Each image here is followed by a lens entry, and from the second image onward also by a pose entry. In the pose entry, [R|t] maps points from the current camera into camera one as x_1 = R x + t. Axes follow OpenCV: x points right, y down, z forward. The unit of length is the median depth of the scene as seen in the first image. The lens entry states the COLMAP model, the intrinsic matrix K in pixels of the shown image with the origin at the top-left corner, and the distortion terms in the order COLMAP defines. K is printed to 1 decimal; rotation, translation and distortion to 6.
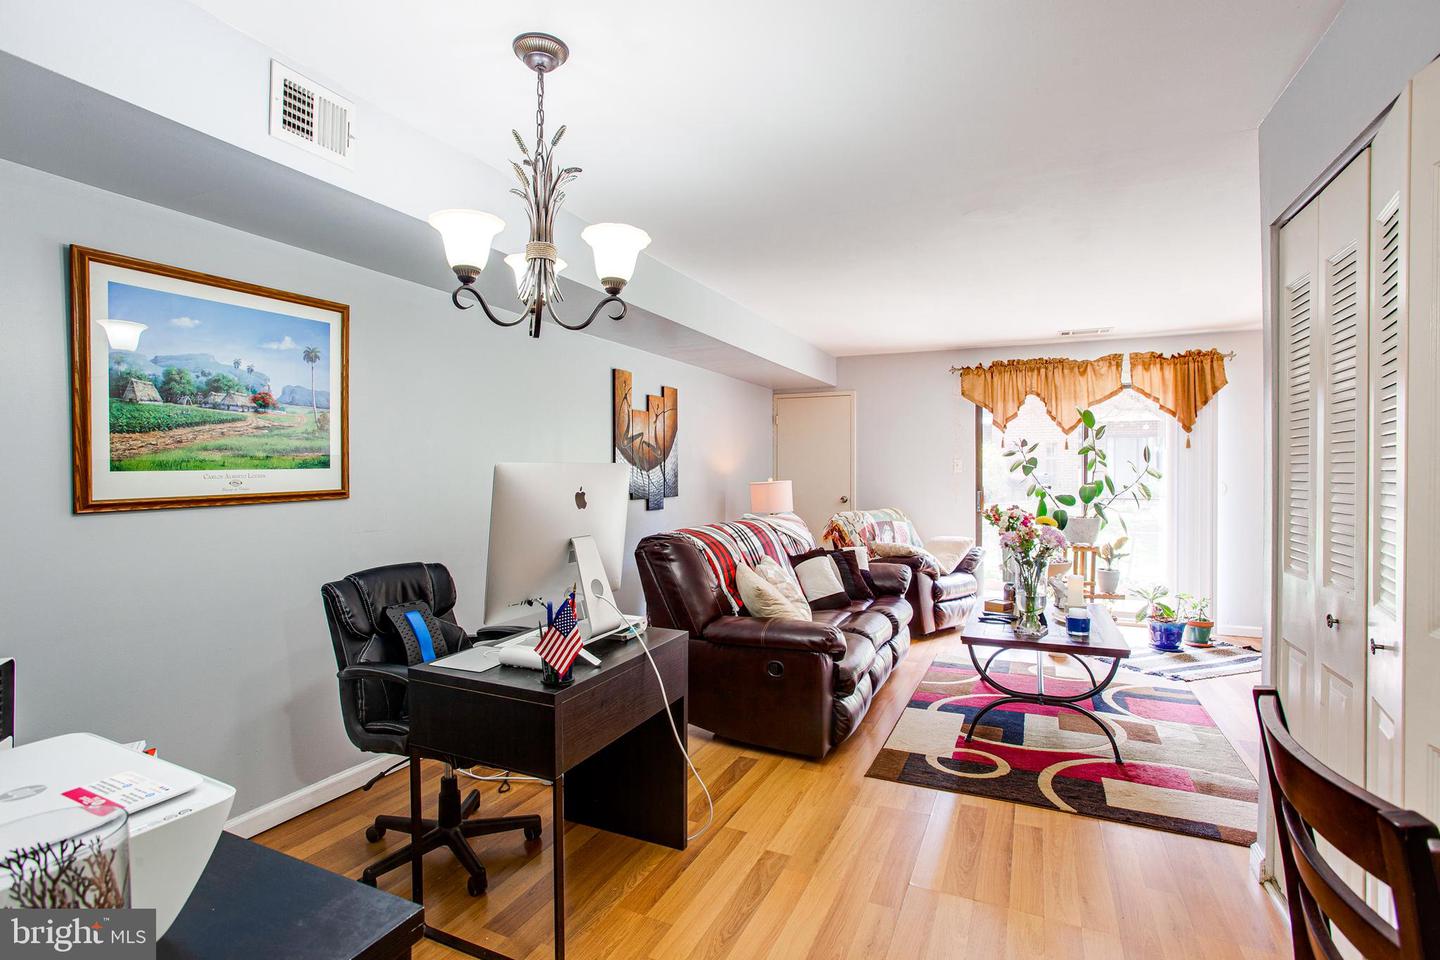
lens RADIAL K [[690.7, 0, 721.3], [0, 690.7, 473.0], [0, 0, 1]] dist [-0.064531, 0.038378]
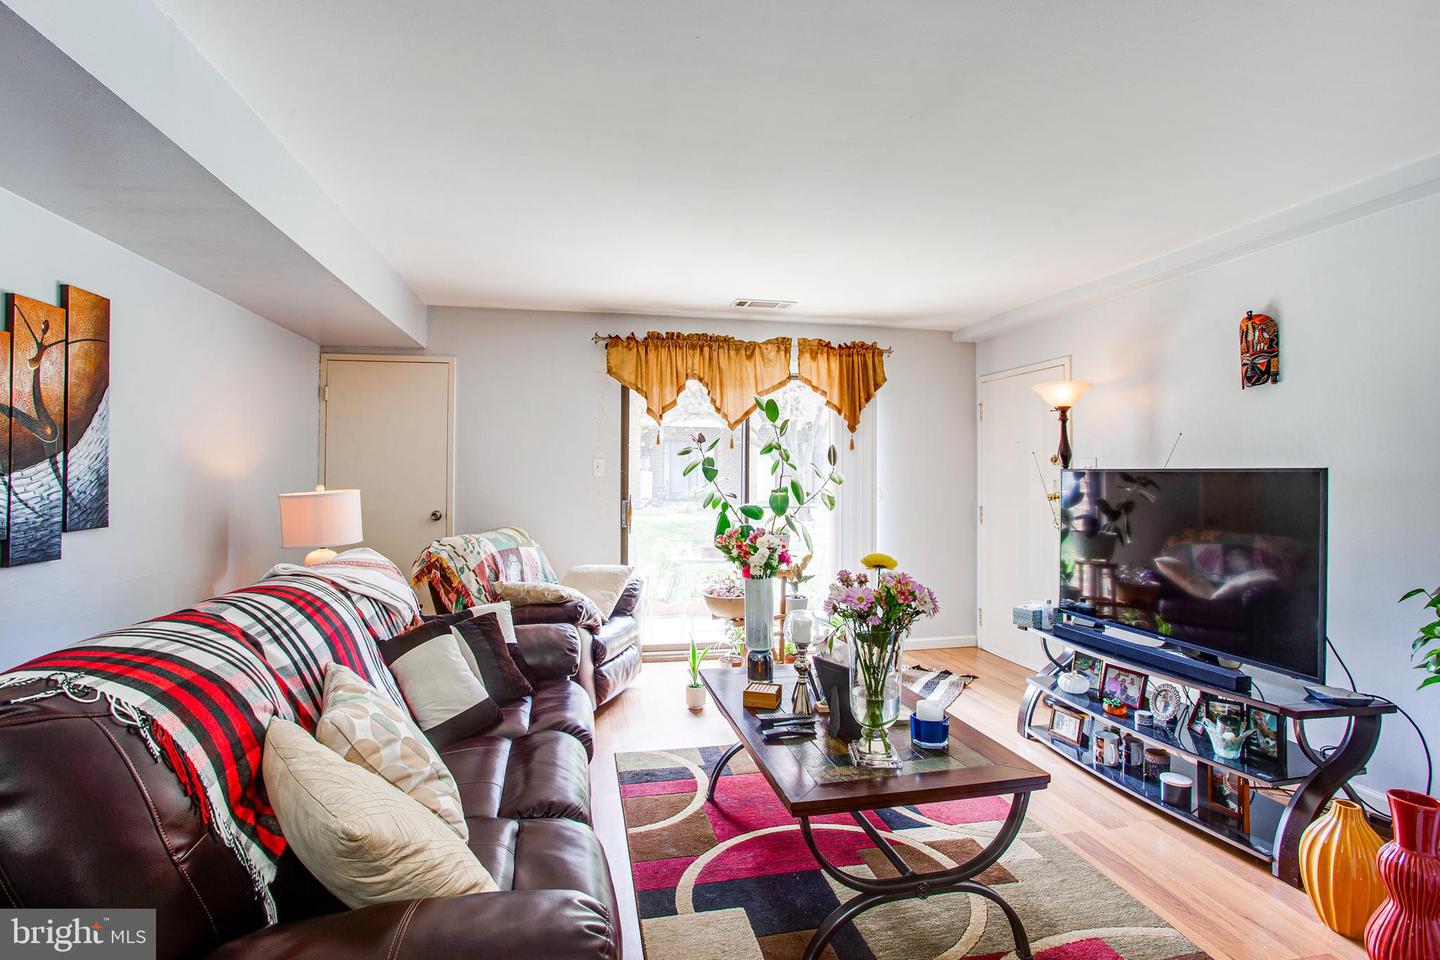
lens RADIAL K [[691.9, 0, 714.8], [0, 691.9, 462.6], [0, 0, 1]] dist [-0.076343, 0.039013]
pose [[0.807088, 0.012212, 0.590305, 0.002505], [-0.001767, 0.999832, -0.018268, -0.003065], [-0.590428, 0.013701, 0.806974, 0.439576]]
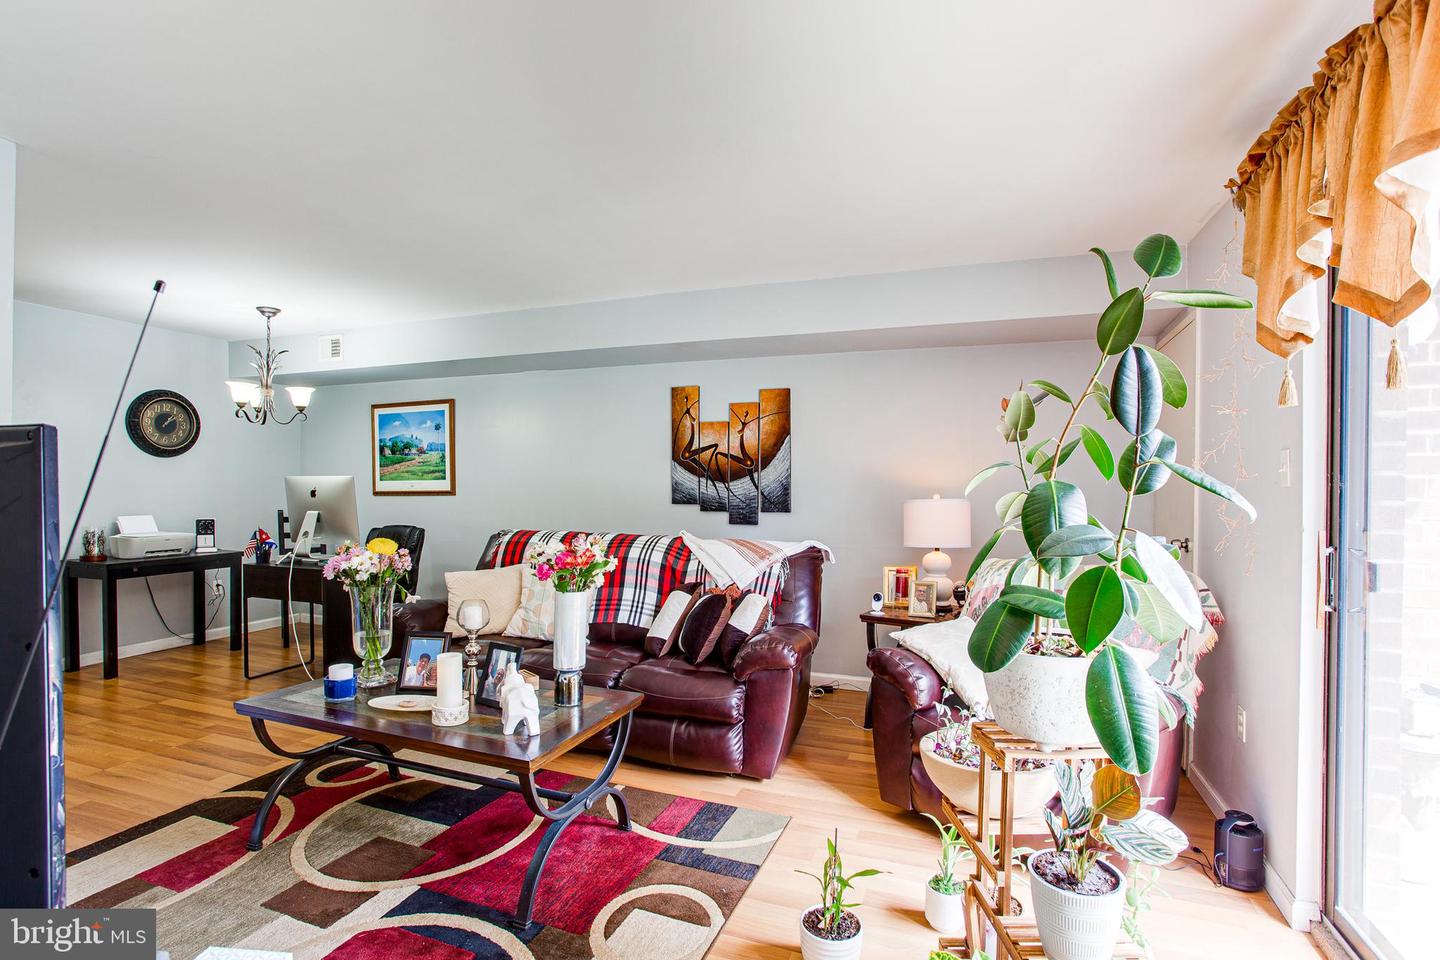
lens RADIAL K [[707.3, 0, 721.3], [0, 707.3, 493.4], [0, 0, 1]] dist [-0.077289, 0.040150]
pose [[0.073678, 0.012843, -0.997199, 0.922584], [-0.010113, 0.999875, 0.012130, -0.000098], [0.997231, 0.009191, 0.073799, 0.963830]]
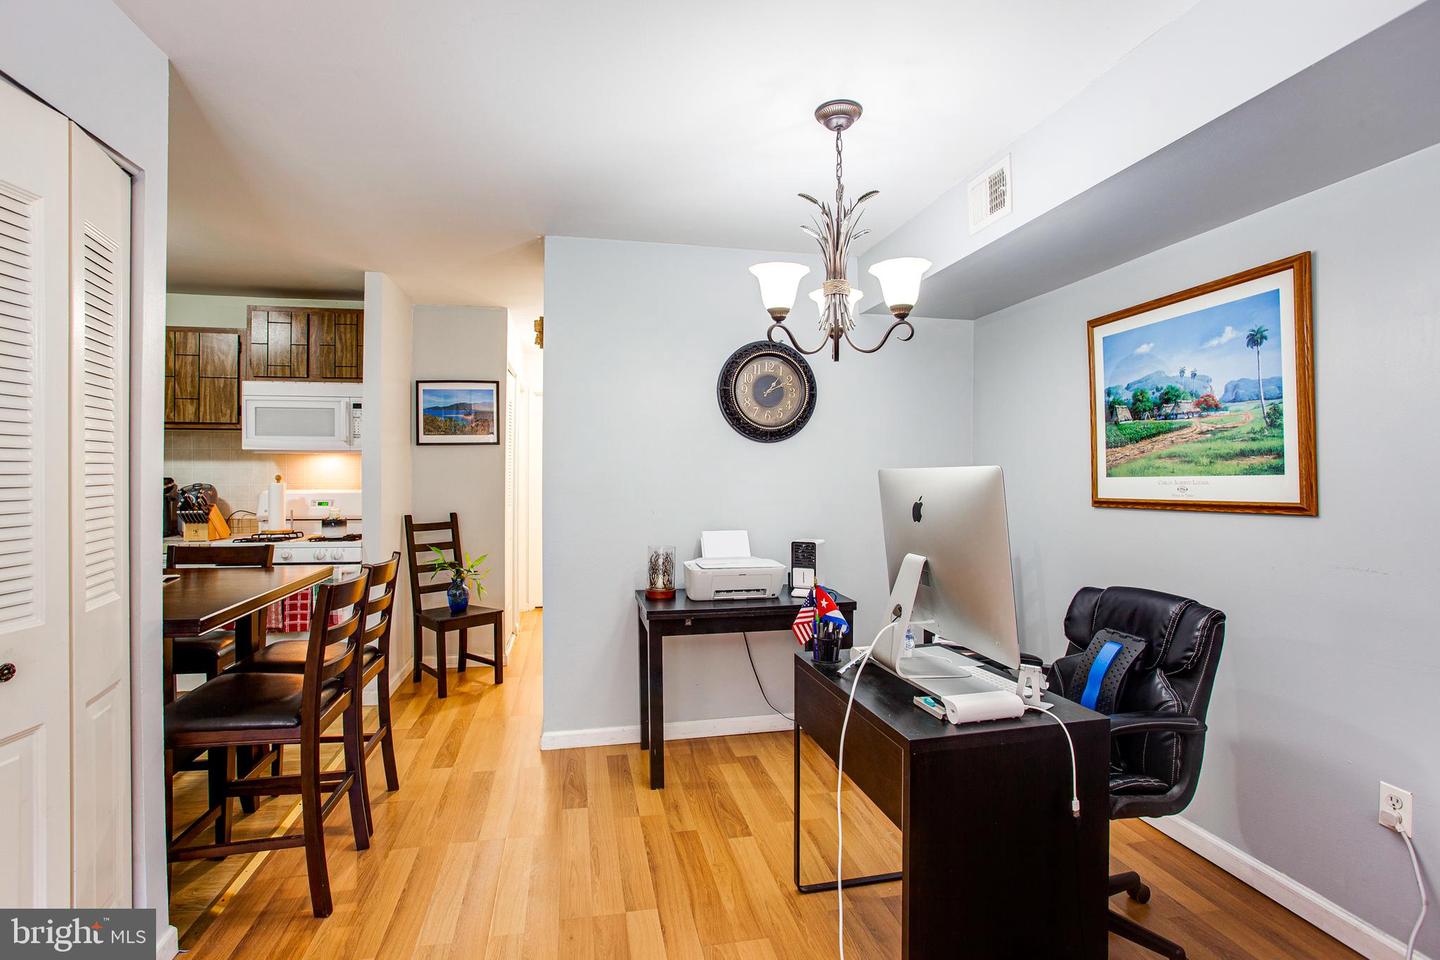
lens RADIAL K [[690.7, 0, 721.3], [0, 690.7, 473.0], [0, 0, 1]] dist [-0.064531, 0.038378]
pose [[-0.800583, -0.002786, -0.599215, 0.227464], [-0.004706, 0.999988, 0.001637, -0.004048], [0.599203, 0.004130, -0.800586, 0.705700]]
